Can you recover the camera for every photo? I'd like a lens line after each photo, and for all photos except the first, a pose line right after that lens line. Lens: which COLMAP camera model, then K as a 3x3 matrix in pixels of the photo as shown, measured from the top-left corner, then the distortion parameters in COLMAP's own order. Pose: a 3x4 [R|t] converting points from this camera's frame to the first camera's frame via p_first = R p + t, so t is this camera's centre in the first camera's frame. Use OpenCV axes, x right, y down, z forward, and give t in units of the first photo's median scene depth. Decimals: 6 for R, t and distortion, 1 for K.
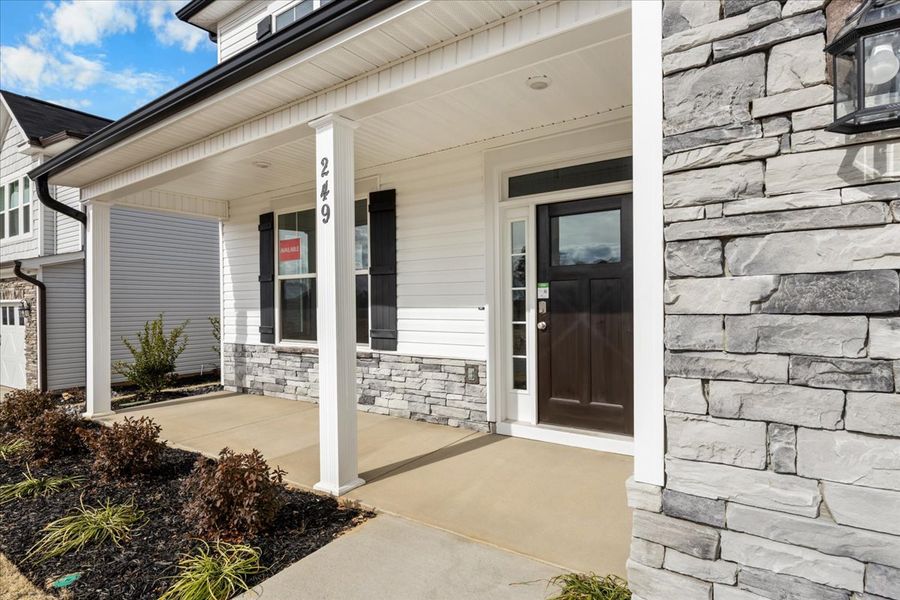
lens RADIAL K [[499.6, 0, 448.3], [0, 499.6, 305.6], [0, 0, 1]] dist [-0.005405, -0.000566]
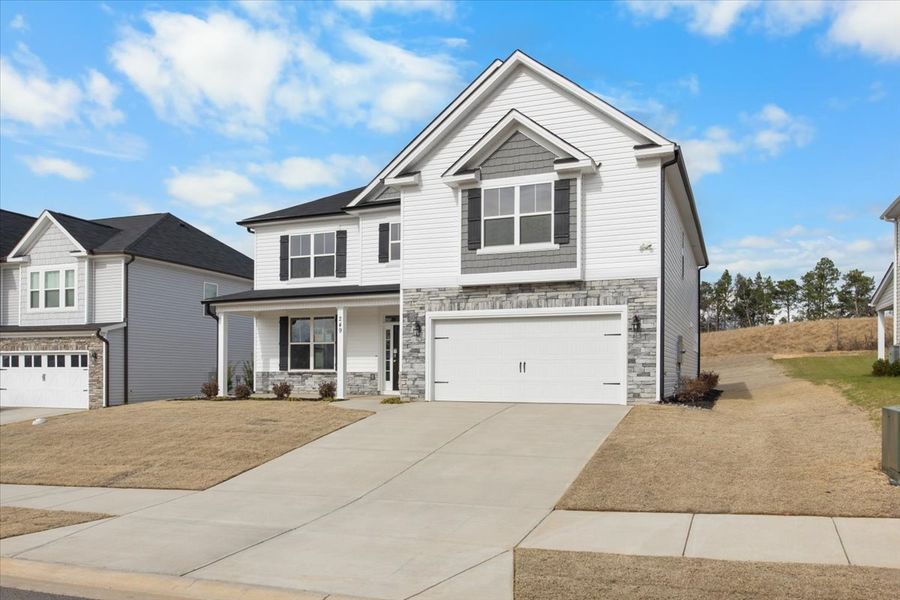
lens RADIAL K [[692.9, 0, 467.6], [0, 692.9, 372.1], [0, 0, 1]] dist [-0.011462, 0.000532]
pose [[0.970250, 0.016445, 0.241547, -0.383485], [-0.014571, 0.999848, -0.009539, 0.125247], [-0.241668, 0.005736, 0.970342, -3.028743]]
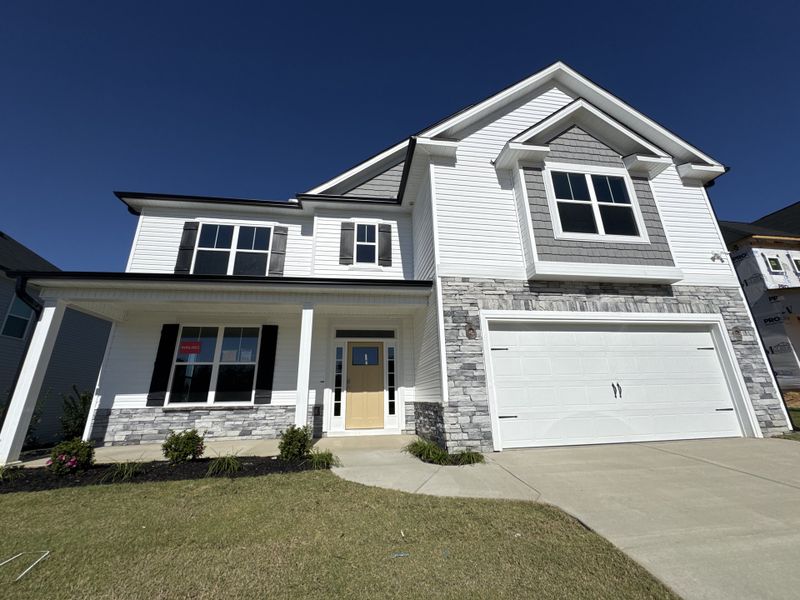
lens RADIAL K [[317.7, 0, 401.6], [0, 317.7, 298.3], [0, 0, 1]] dist [-0.002139, -0.000532]
pose [[0.715945, 0.210333, 0.665719, -0.671096], [0.015925, 0.948371, -0.316763, 0.101671], [-0.697975, 0.237387, 0.675632, -0.343302]]
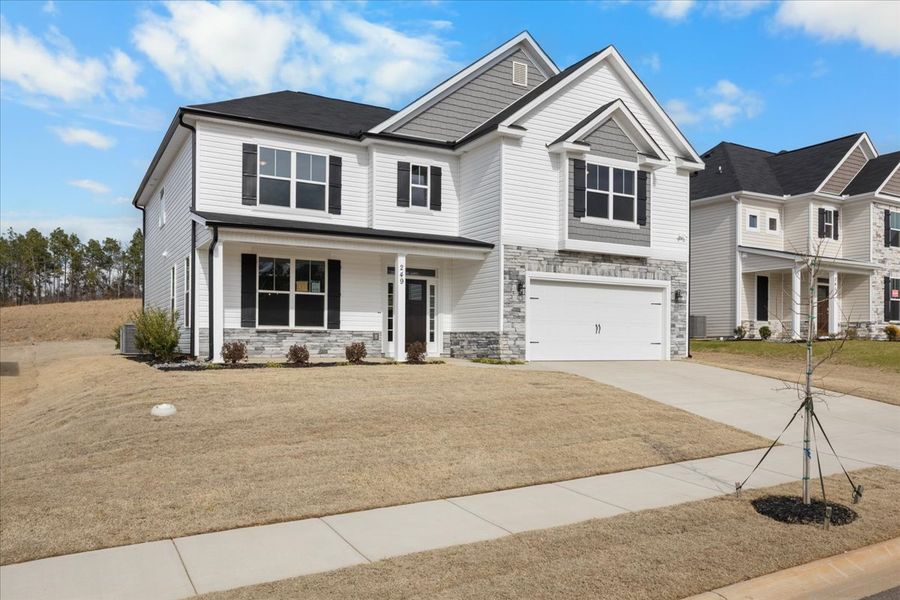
lens RADIAL K [[692.9, 0, 462.0], [0, 692.9, 341.5], [0, 0, 1]] dist [-0.011462, 0.000532]
pose [[0.409811, 0.017098, 0.912010, -2.842144], [-0.010087, 0.999848, -0.014212, 0.189430], [-0.912115, -0.003375, 0.409921, -0.860716]]
